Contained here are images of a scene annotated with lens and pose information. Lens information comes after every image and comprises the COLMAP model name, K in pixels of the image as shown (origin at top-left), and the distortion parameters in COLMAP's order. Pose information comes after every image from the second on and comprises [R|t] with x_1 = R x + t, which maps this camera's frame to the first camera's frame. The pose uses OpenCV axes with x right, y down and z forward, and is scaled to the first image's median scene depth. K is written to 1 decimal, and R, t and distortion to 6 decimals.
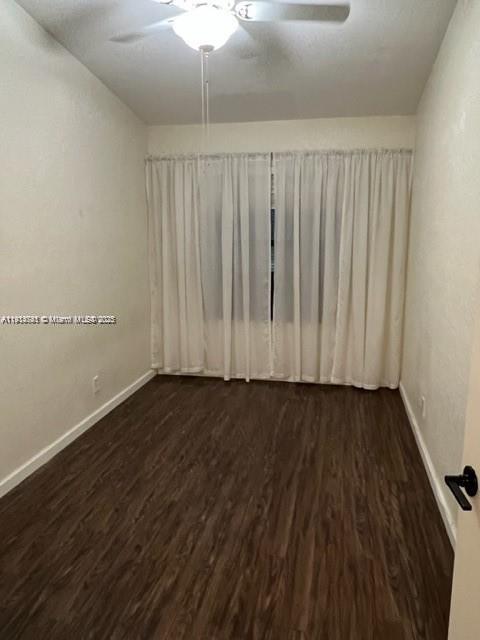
lens RADIAL K [[484.0, 0, 240.6], [0, 484.0, 322.8], [0, 0, 1]] dist [0.054943, -0.061034]
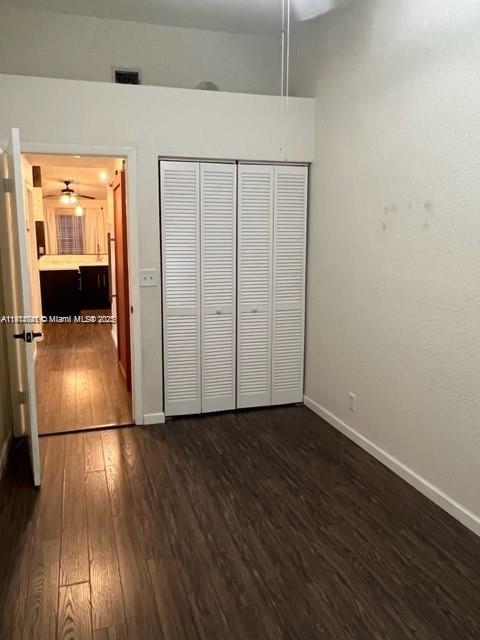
lens RADIAL K [[484.0, 0, 226.4], [0, 484.0, 302.8], [0, 0, 1]] dist [0.054943, -0.061034]
pose [[-0.869724, 0.082481, -0.486597, 0.389547], [-0.091254, 0.942062, 0.322788, -0.362362], [0.485029, 0.325140, -0.811807, 1.685796]]
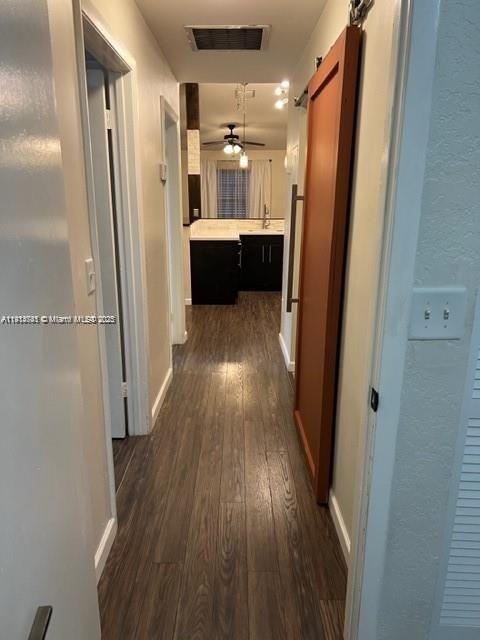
lens RADIAL K [[484.0, 0, 240.4], [0, 484.0, 318.1], [0, 0, 1]] dist [0.054943, -0.061034]
pose [[-0.975751, 0.058670, -0.210875, 0.389085], [-0.041217, 0.896924, 0.440259, -0.361904], [0.214968, 0.438275, -0.872756, 1.683851]]
